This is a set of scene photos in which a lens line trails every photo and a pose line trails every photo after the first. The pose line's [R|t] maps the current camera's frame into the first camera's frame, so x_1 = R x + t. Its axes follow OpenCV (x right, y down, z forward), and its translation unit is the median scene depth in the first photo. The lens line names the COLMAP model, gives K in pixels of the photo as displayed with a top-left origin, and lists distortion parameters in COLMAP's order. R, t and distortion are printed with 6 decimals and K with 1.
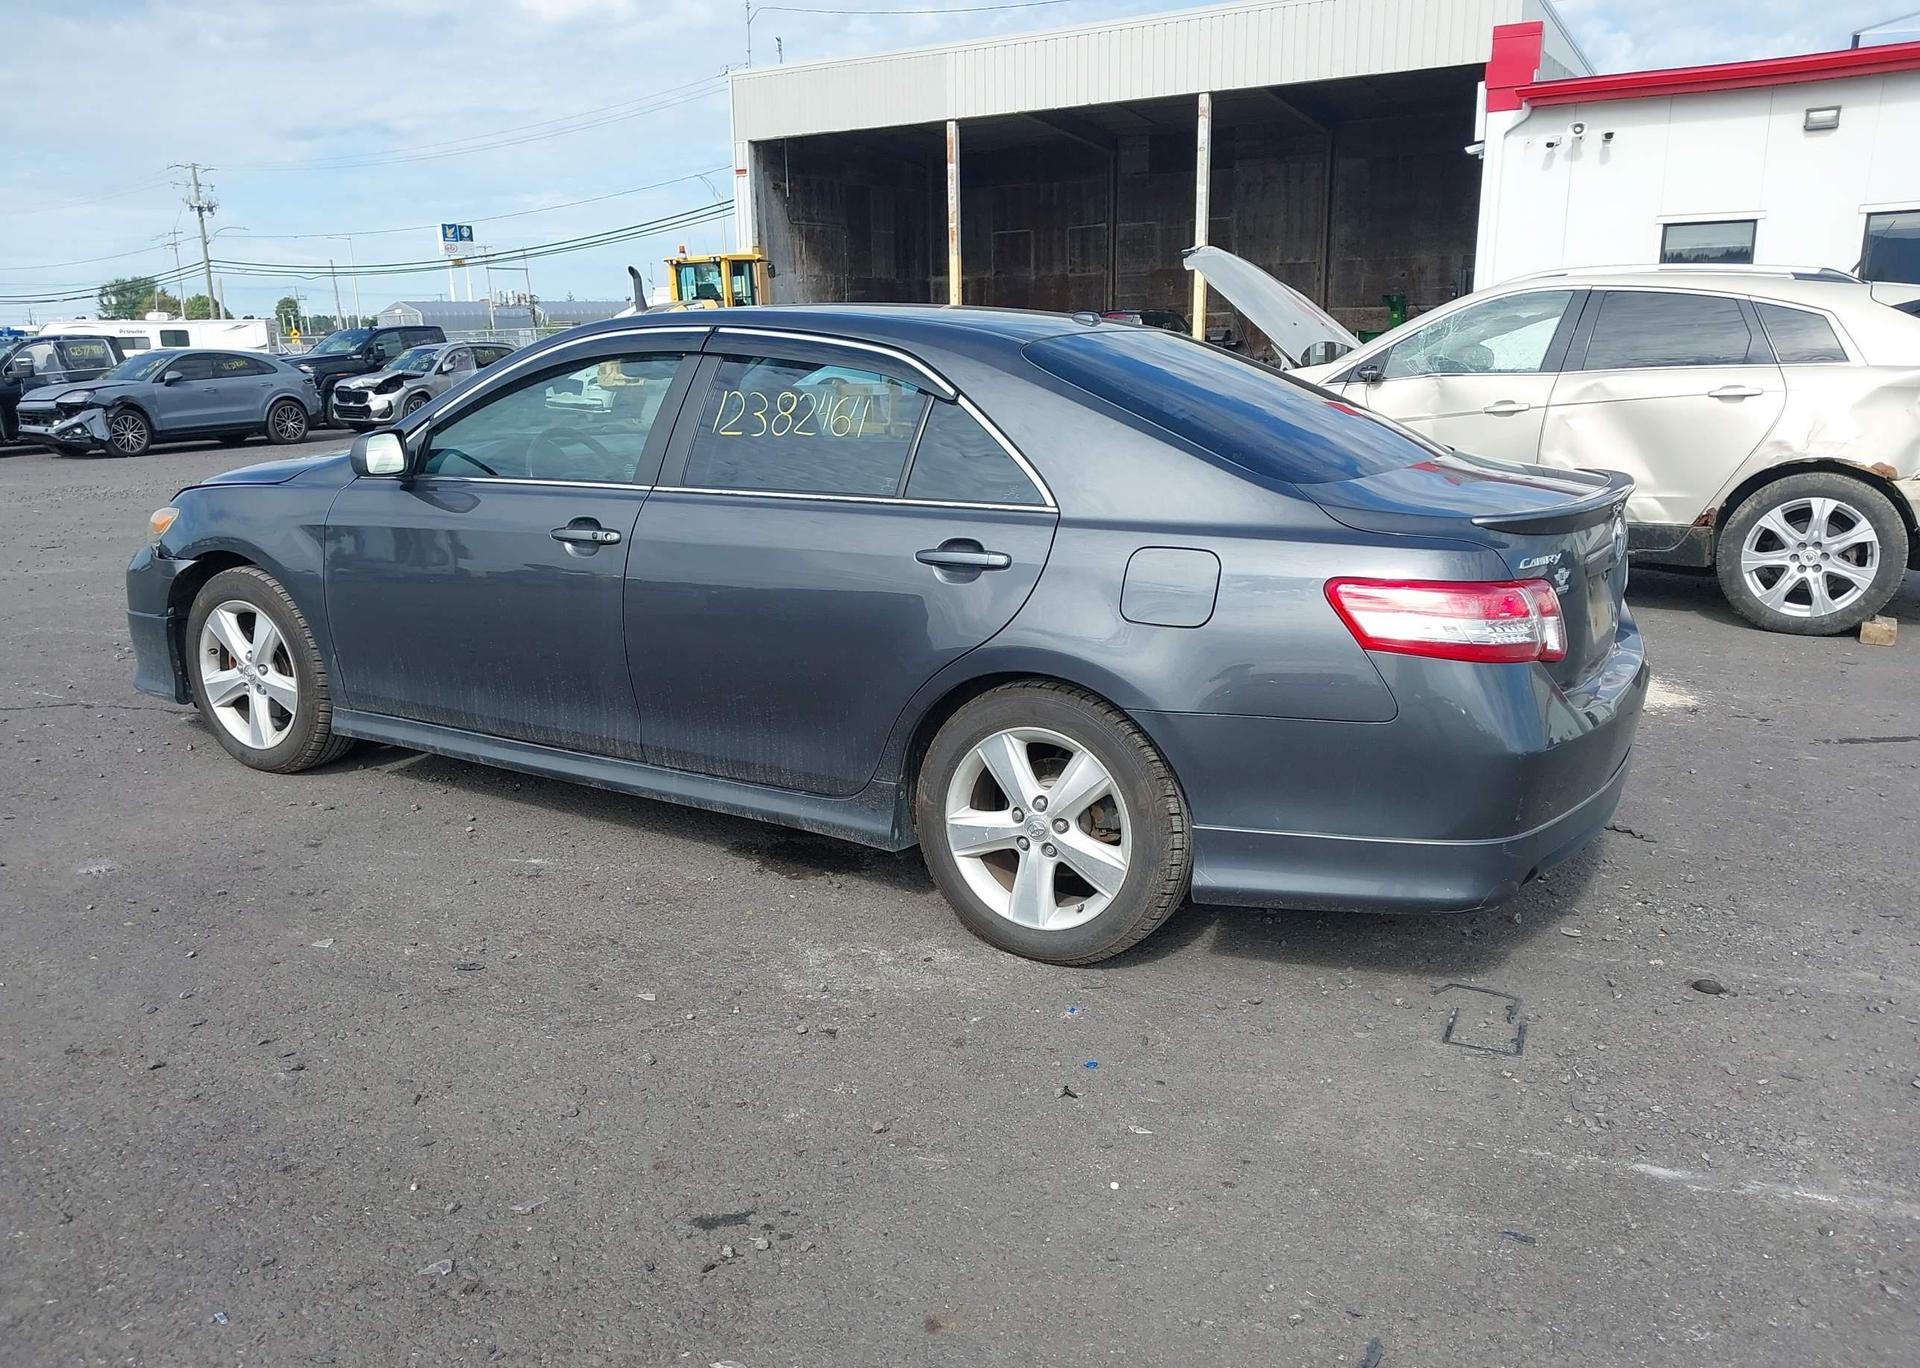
lens RADIAL K [[1537.3, 0, 956.6], [0, 1537.3, 683.8], [0, 0, 1]] dist [0.029912, -0.030969]
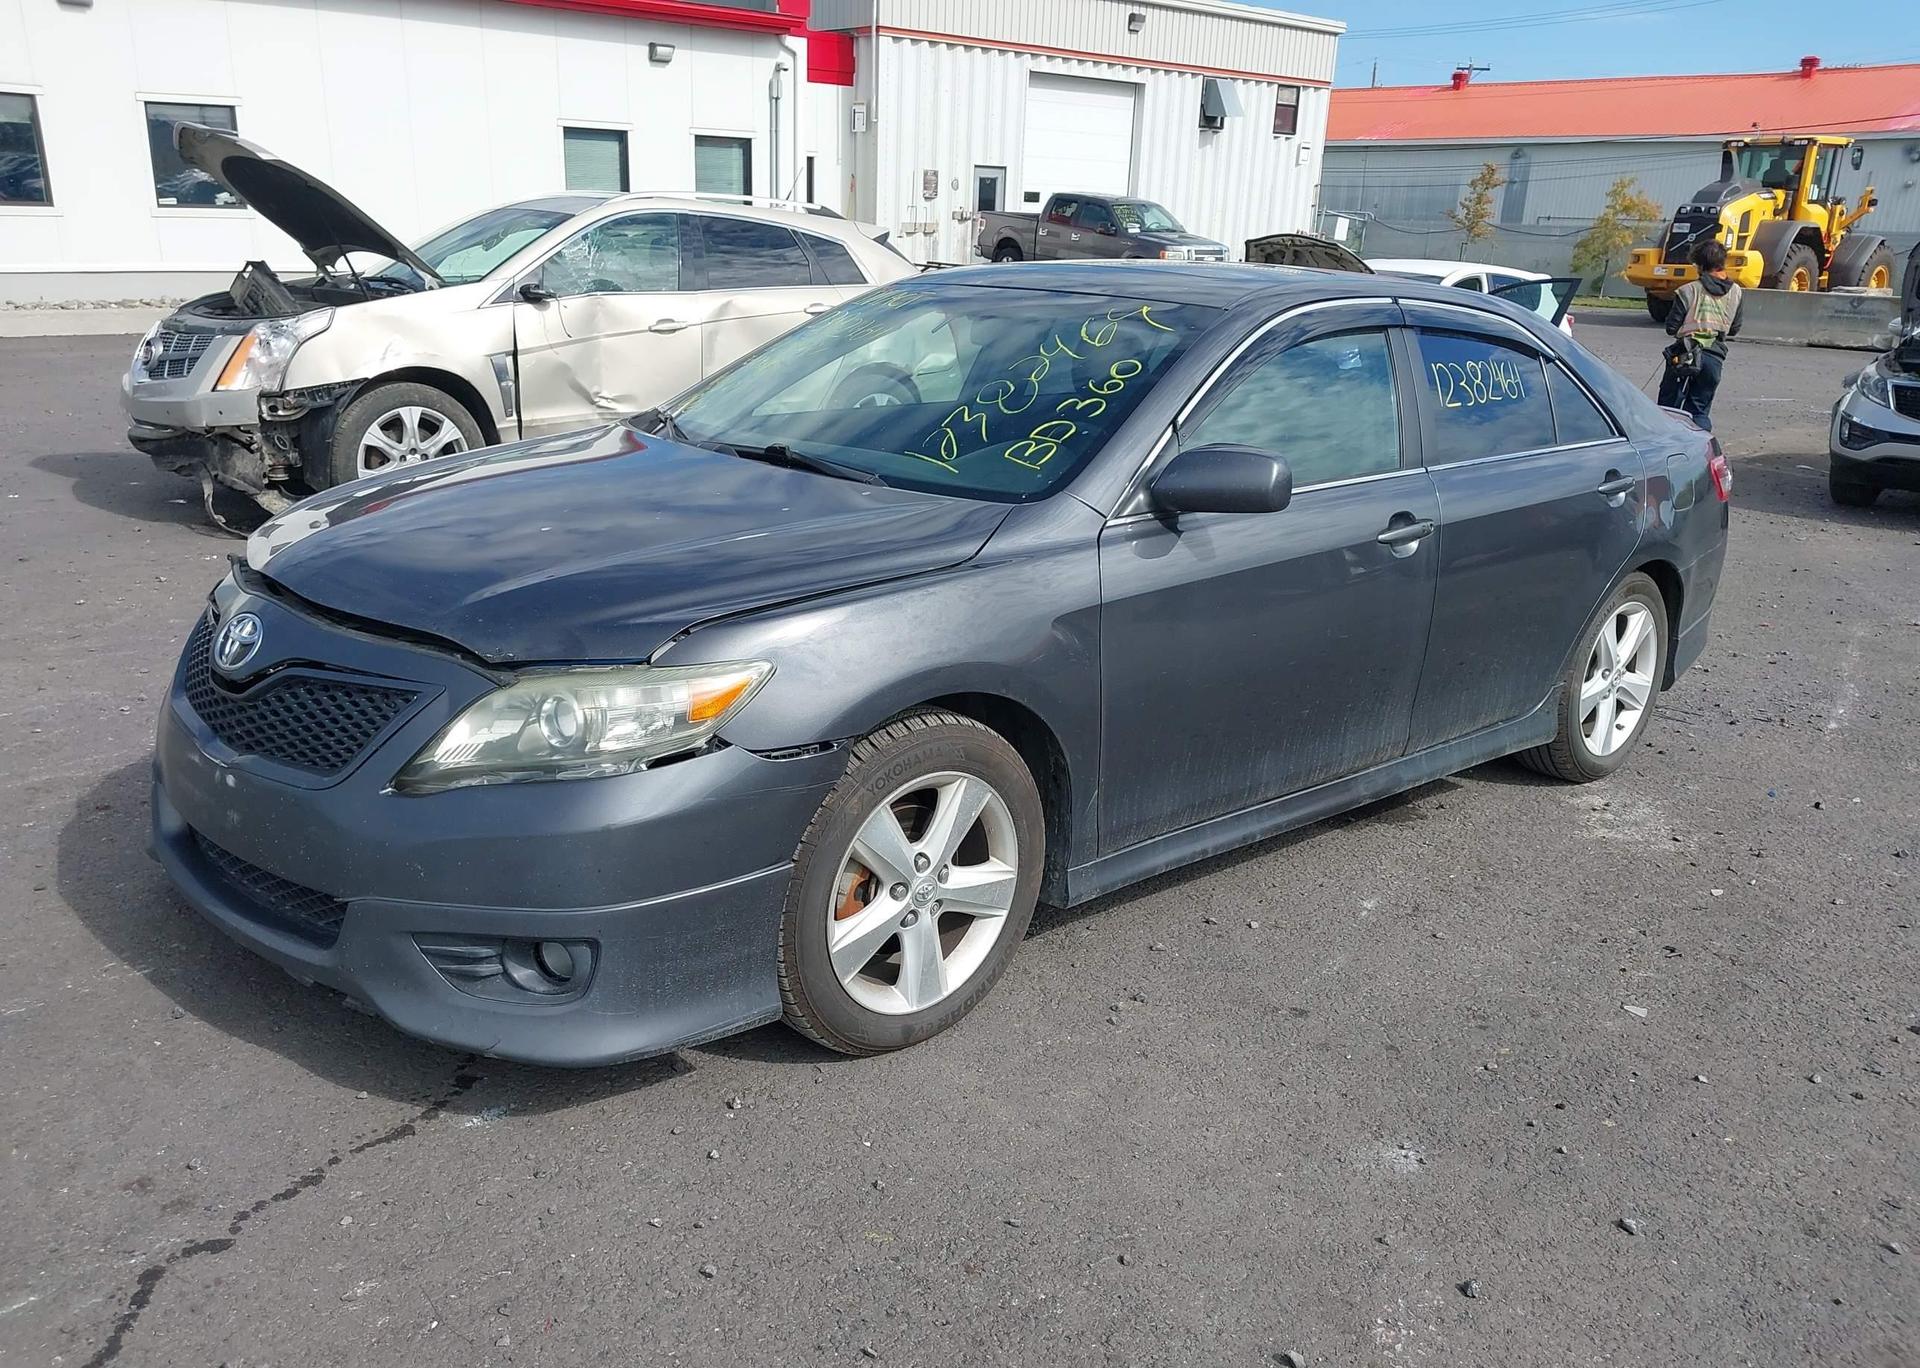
lens RADIAL K [[1537.3, 0, 930.8], [0, 1537.3, 691.3], [0, 0, 1]] dist [0.029912, -0.030969]
pose [[0.310282, -0.258953, 0.914696, -1.196360], [0.179602, 0.960825, 0.211088, -0.251020], [-0.933525, 0.098784, 0.344635, 0.961486]]
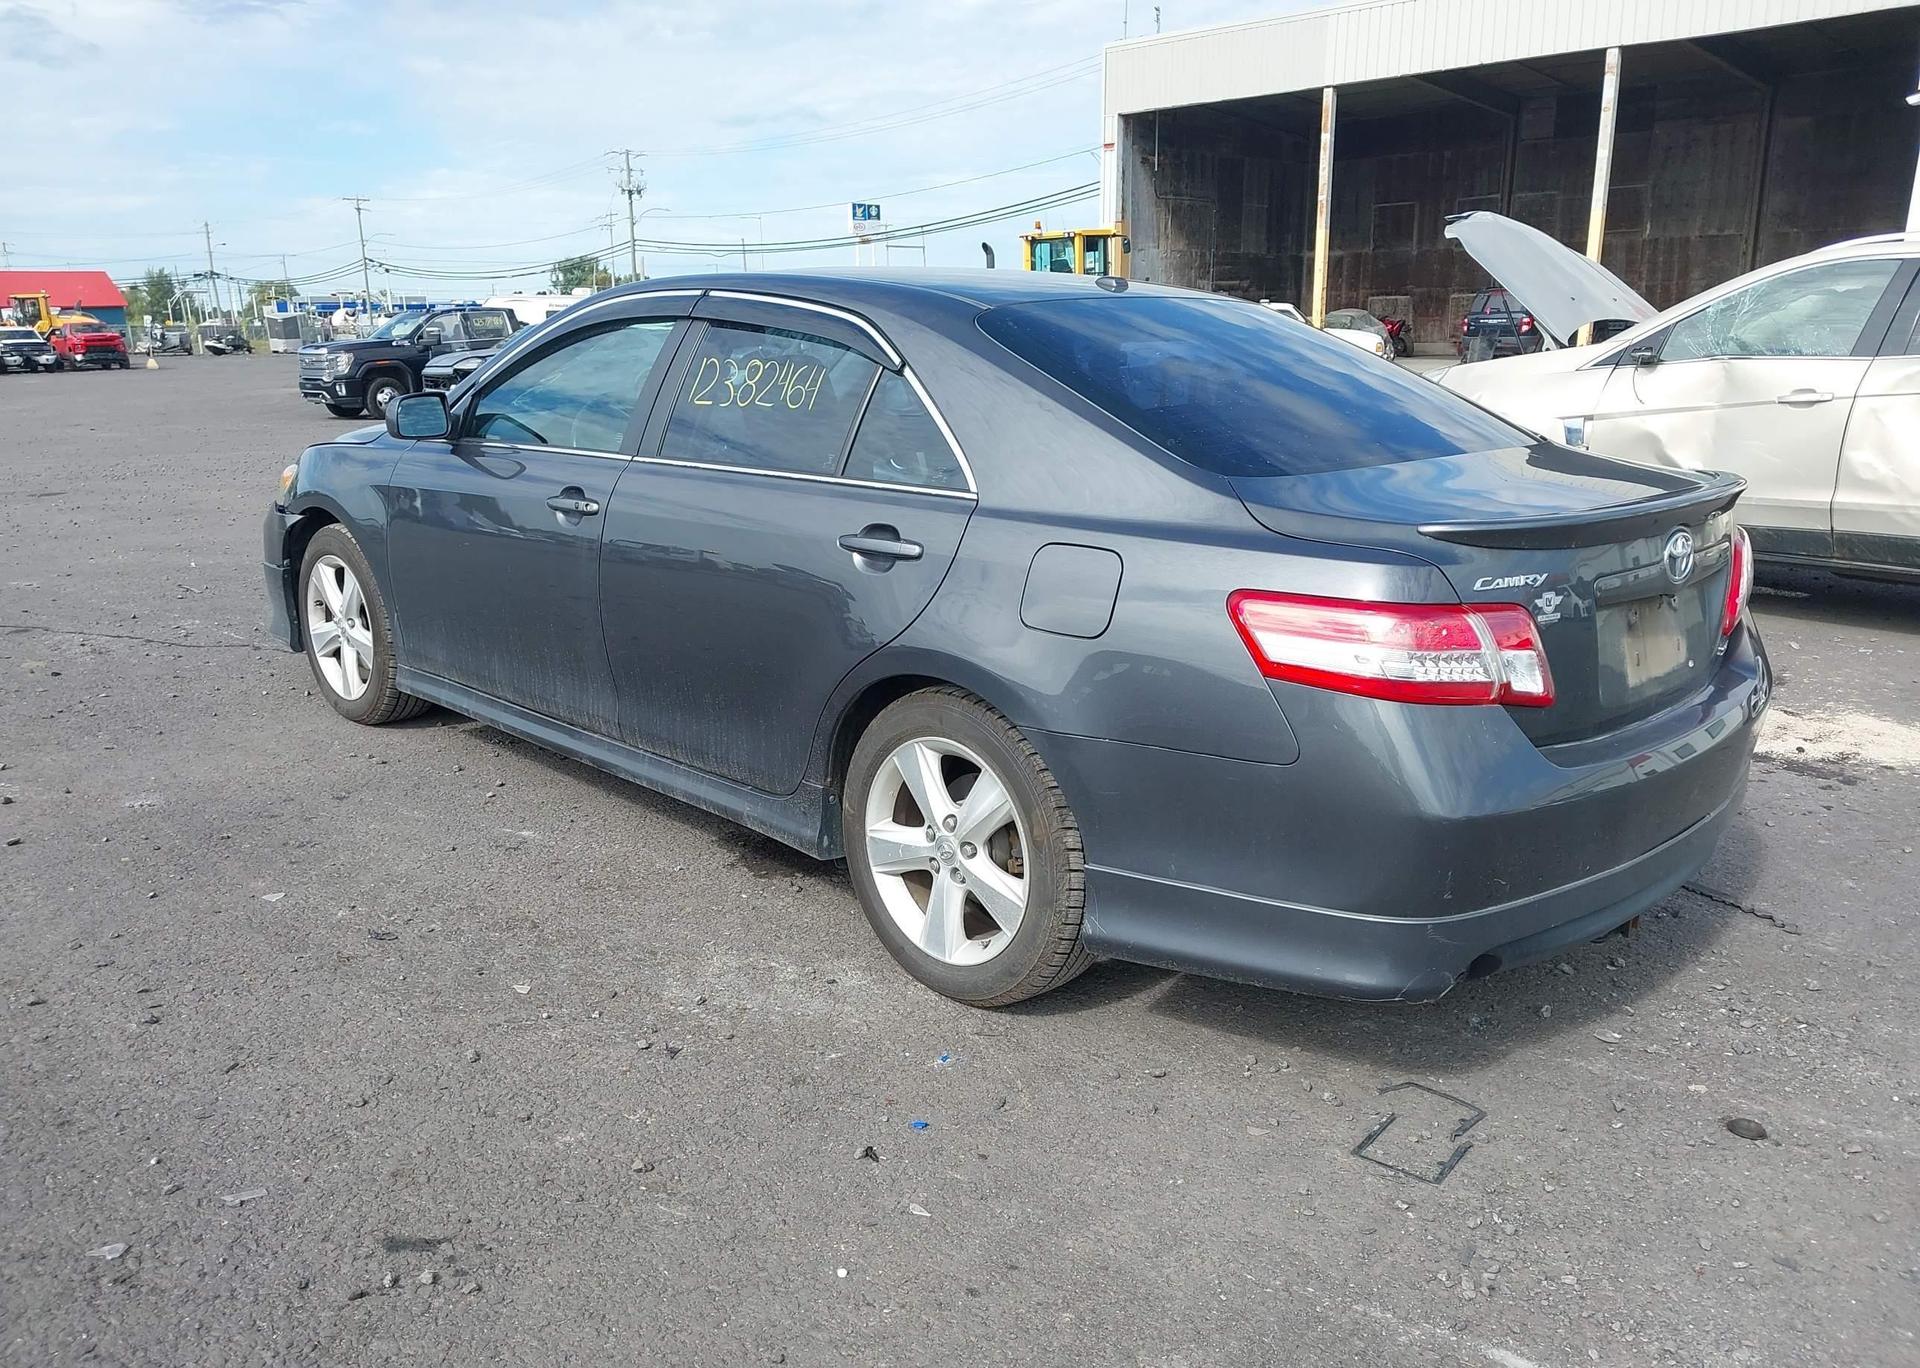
lens RADIAL K [[1537.3, 0, 955.3], [0, 1537.3, 691.9], [0, 0, 1]] dist [0.029912, -0.030969]
pose [[0.967165, 0.068581, -0.244721, 0.239471], [-0.064126, 0.997599, 0.026136, -0.019680], [0.245926, -0.009585, 0.969241, 0.116308]]
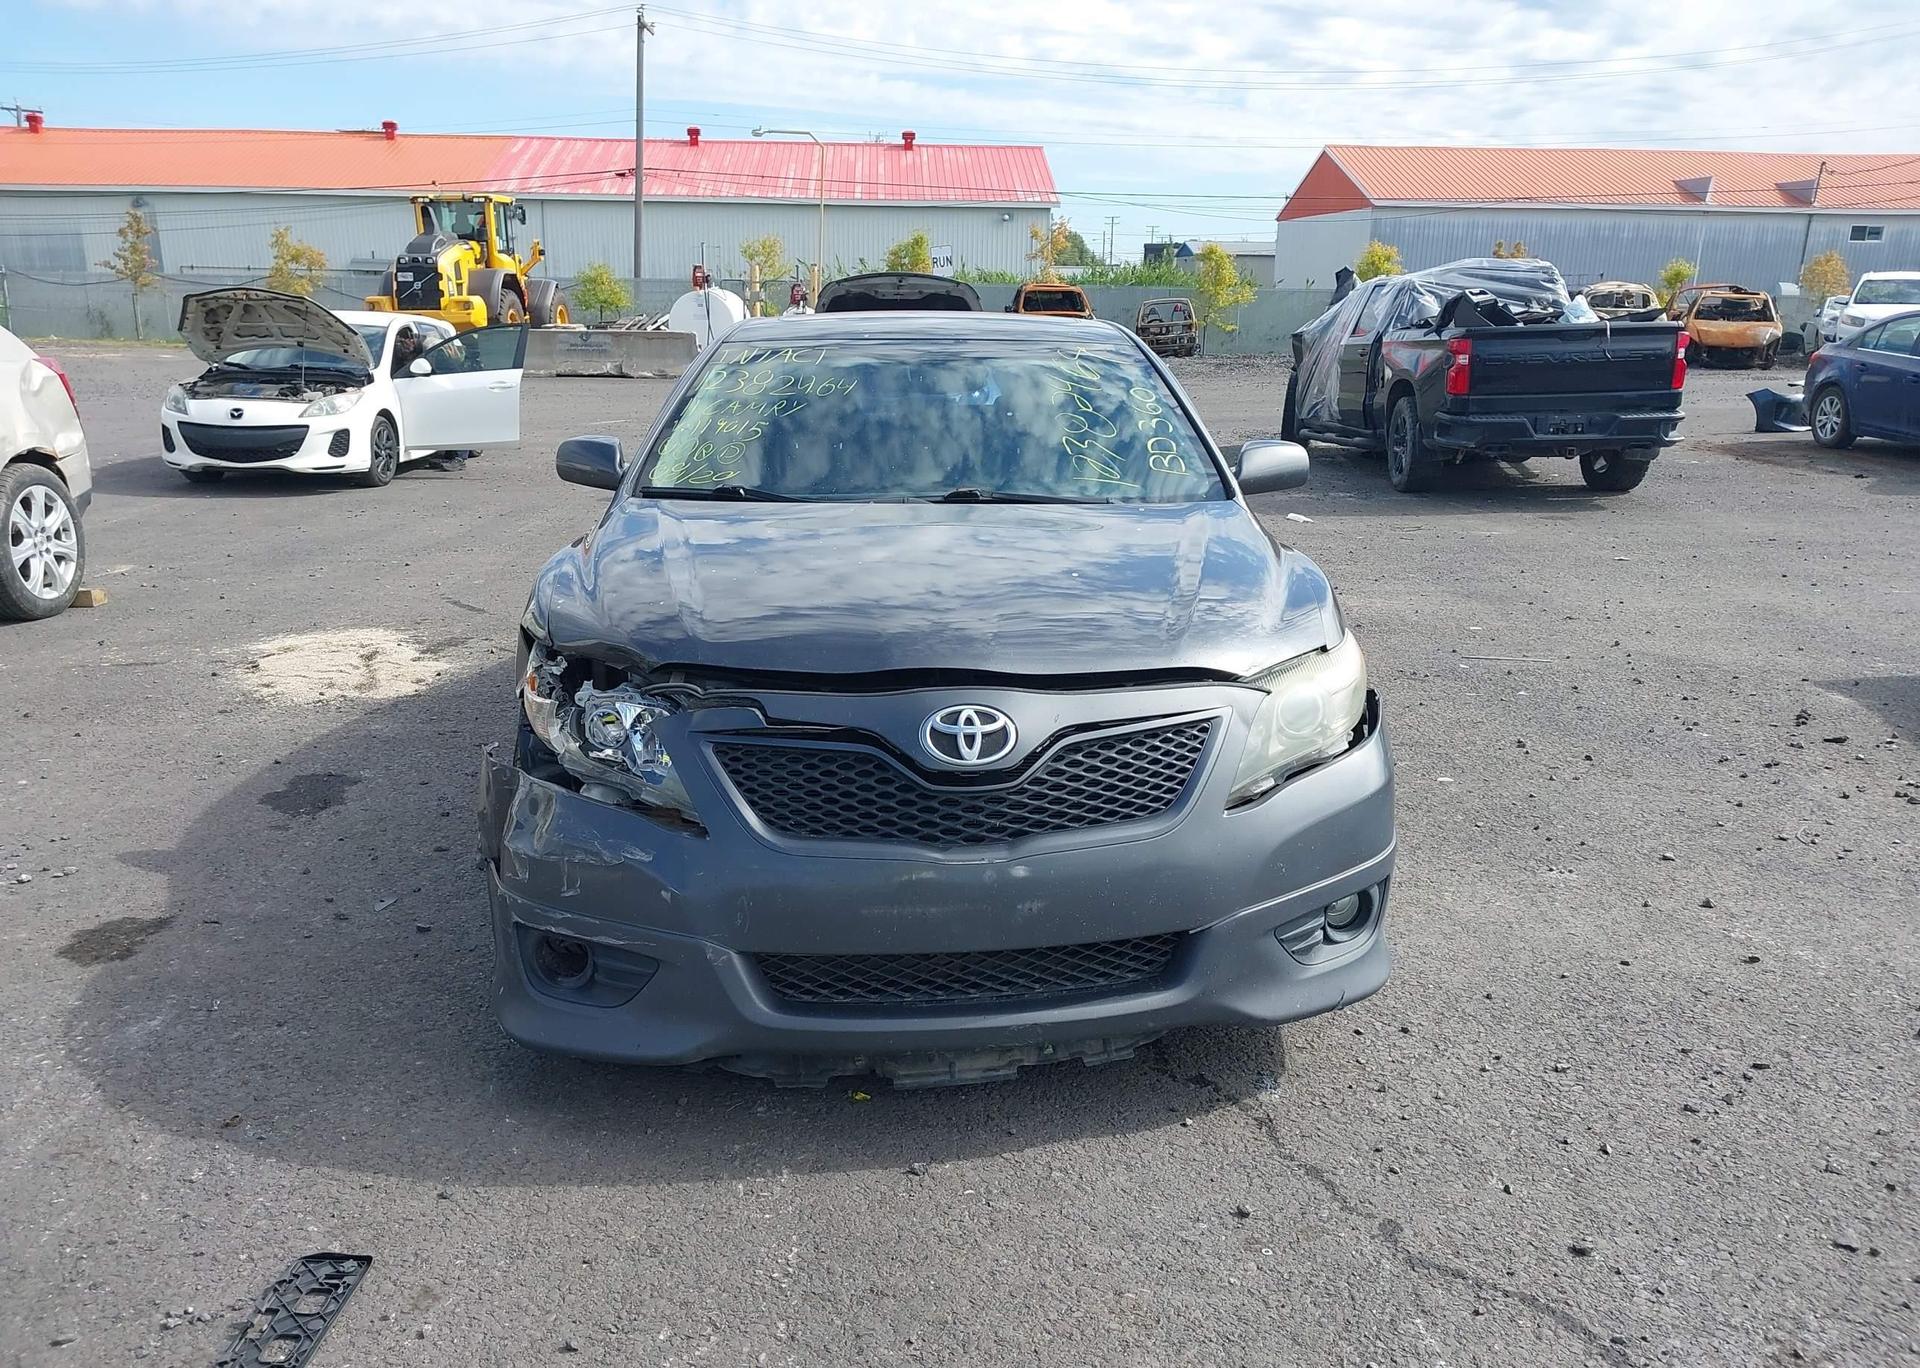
lens RADIAL K [[1537.3, 0, 949.2], [0, 1537.3, 687.4], [0, 0, 1]] dist [0.029912, -0.030969]
pose [[-0.536022, -0.201677, 0.819760, -1.187245], [0.186194, 0.918890, 0.347812, -0.433163], [-0.823415, 0.339069, -0.454994, 1.790695]]
